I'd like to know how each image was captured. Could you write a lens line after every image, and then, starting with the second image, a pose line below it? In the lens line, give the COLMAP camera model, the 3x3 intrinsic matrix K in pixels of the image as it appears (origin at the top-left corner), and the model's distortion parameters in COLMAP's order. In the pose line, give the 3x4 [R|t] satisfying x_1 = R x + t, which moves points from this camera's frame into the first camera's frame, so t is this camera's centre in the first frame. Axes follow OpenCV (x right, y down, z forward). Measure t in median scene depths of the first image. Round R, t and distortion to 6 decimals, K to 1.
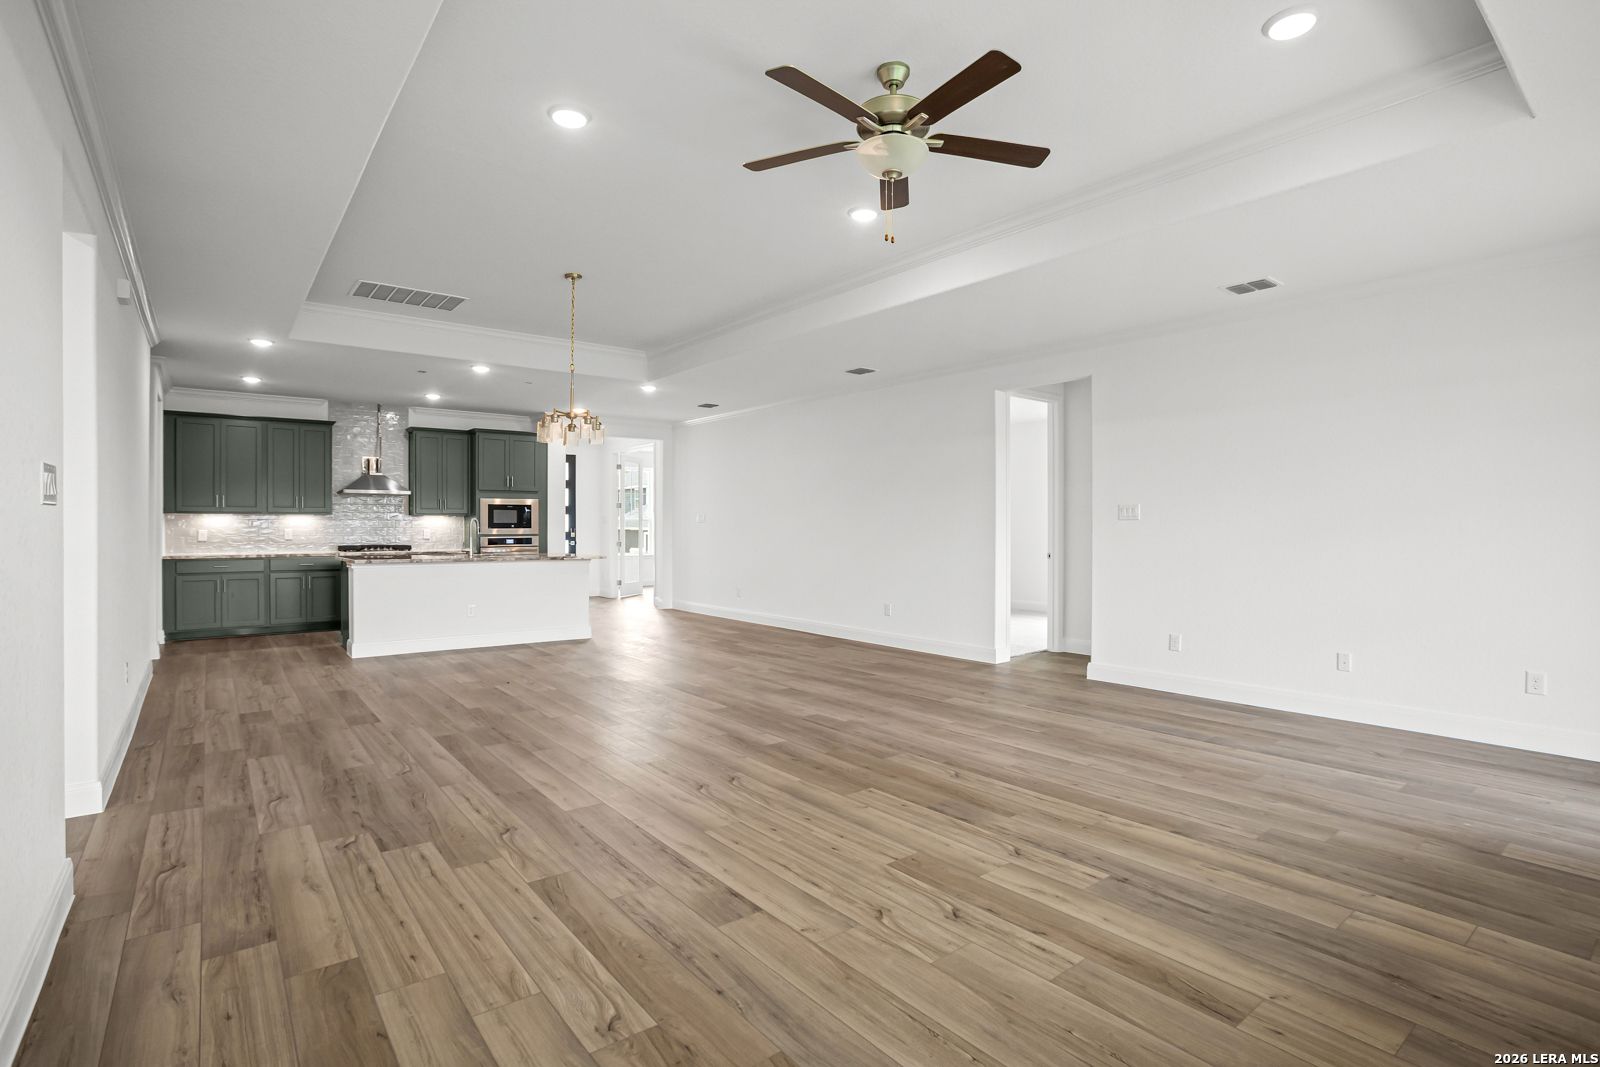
lens RADIAL K [[776.1, 0, 810.7], [0, 776.1, 531.1], [0, 0, 1]] dist [-0.073648, 0.030292]
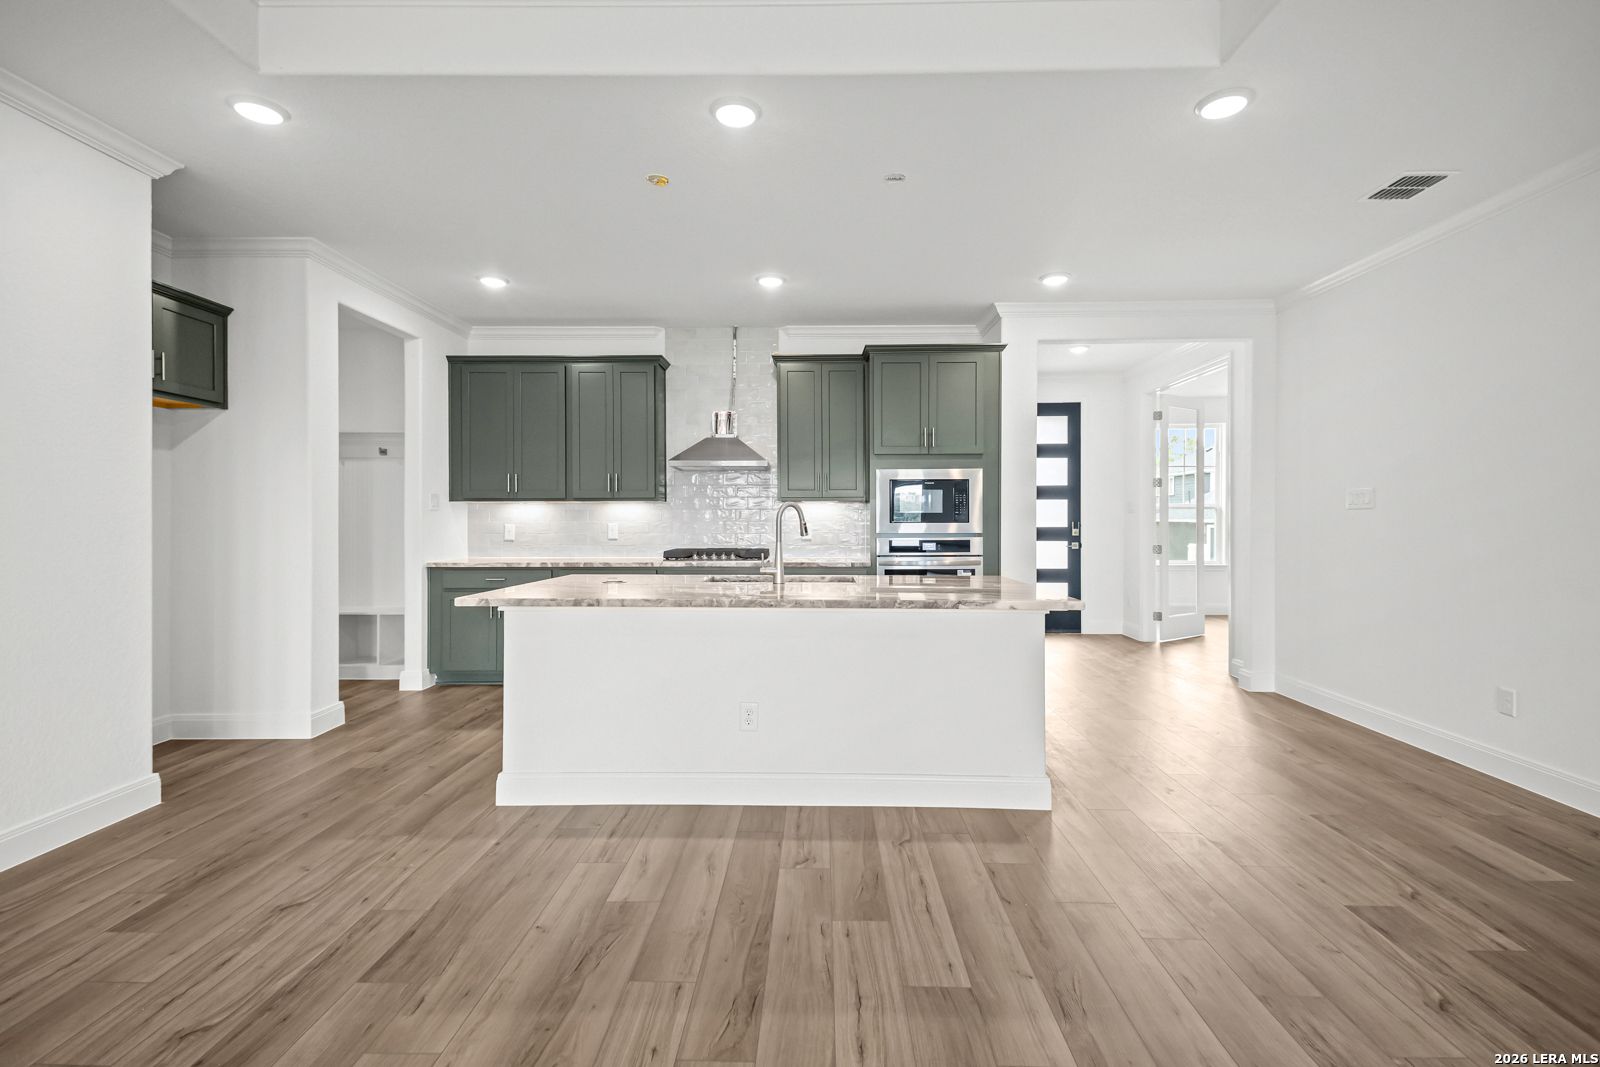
lens RADIAL K [[752.2, 0, 803.9], [0, 752.2, 523.1], [0, 0, 1]] dist [0.041798, -0.025017]
pose [[0.763531, 0.002454, -0.645766, -0.140630], [-0.002304, 0.999997, 0.001075, -0.004528], [0.645767, 0.000667, 0.763534, 0.662052]]
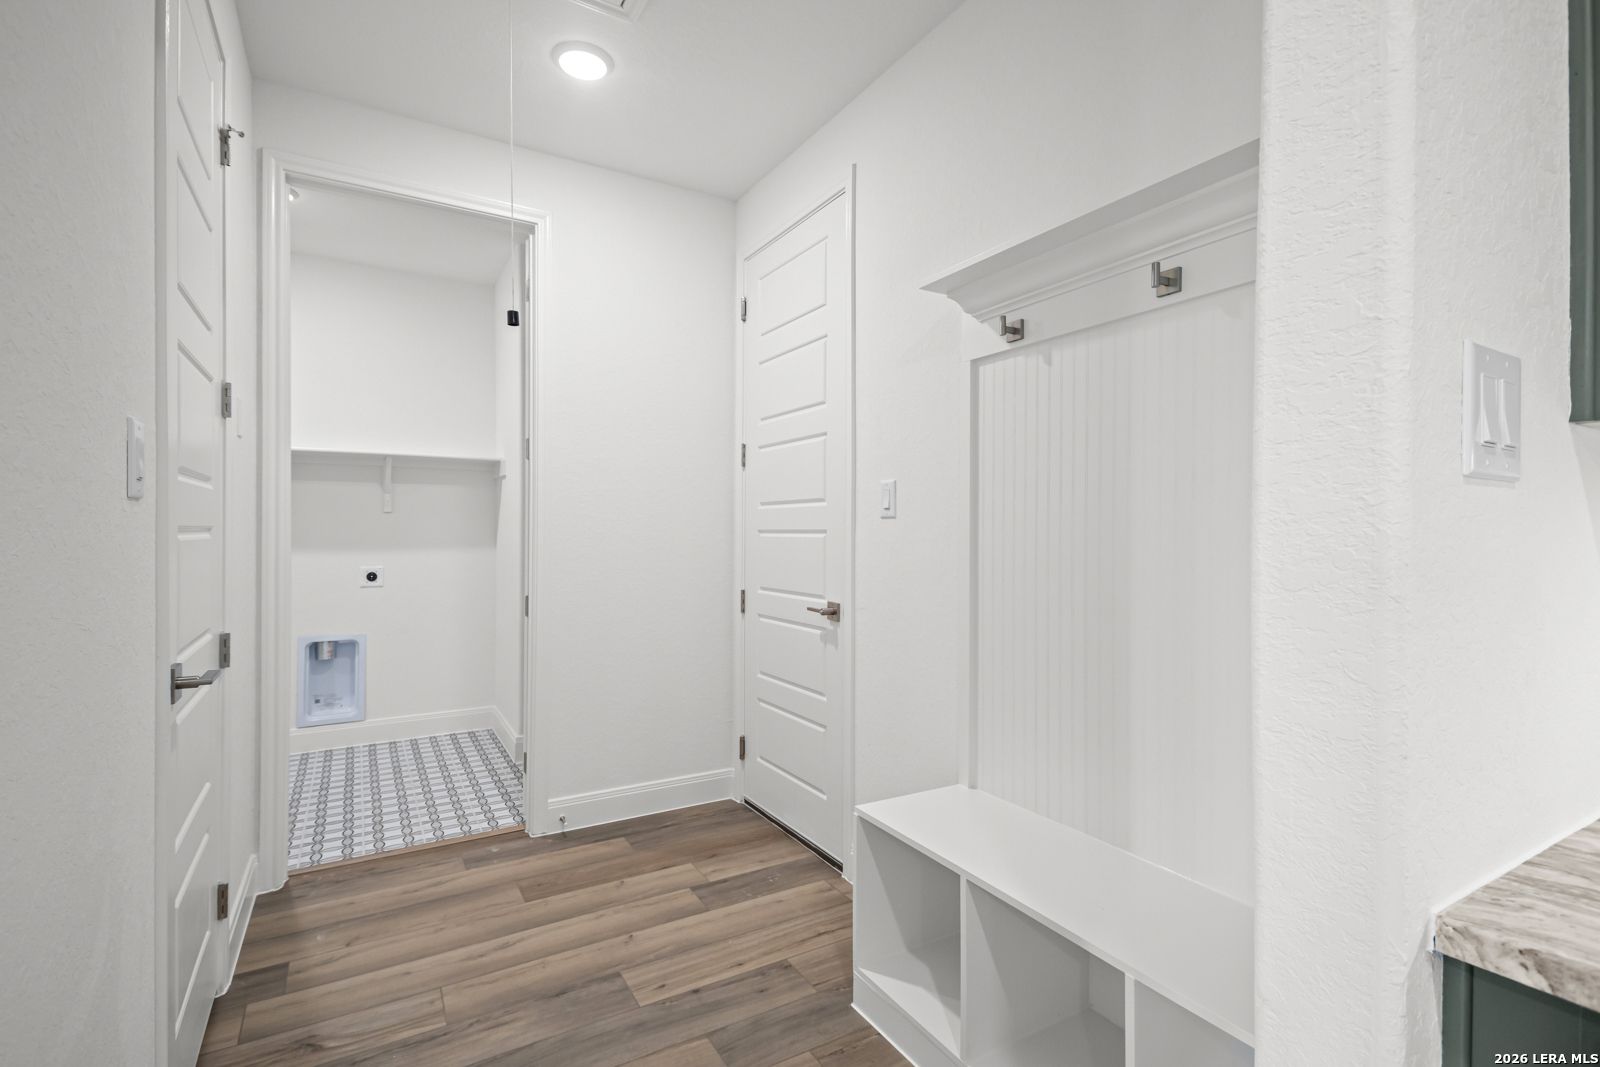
lens RADIAL K [[763.0, 0, 801.2], [0, 763.0, 525.2], [0, 0, 1]] dist [-0.003106, -0.000307]
pose [[-0.147399, -0.002577, -0.989074, -0.744751], [-0.004026, 0.999990, -0.002006, -0.009817], [0.989069, 0.003686, -0.147408, 0.906422]]
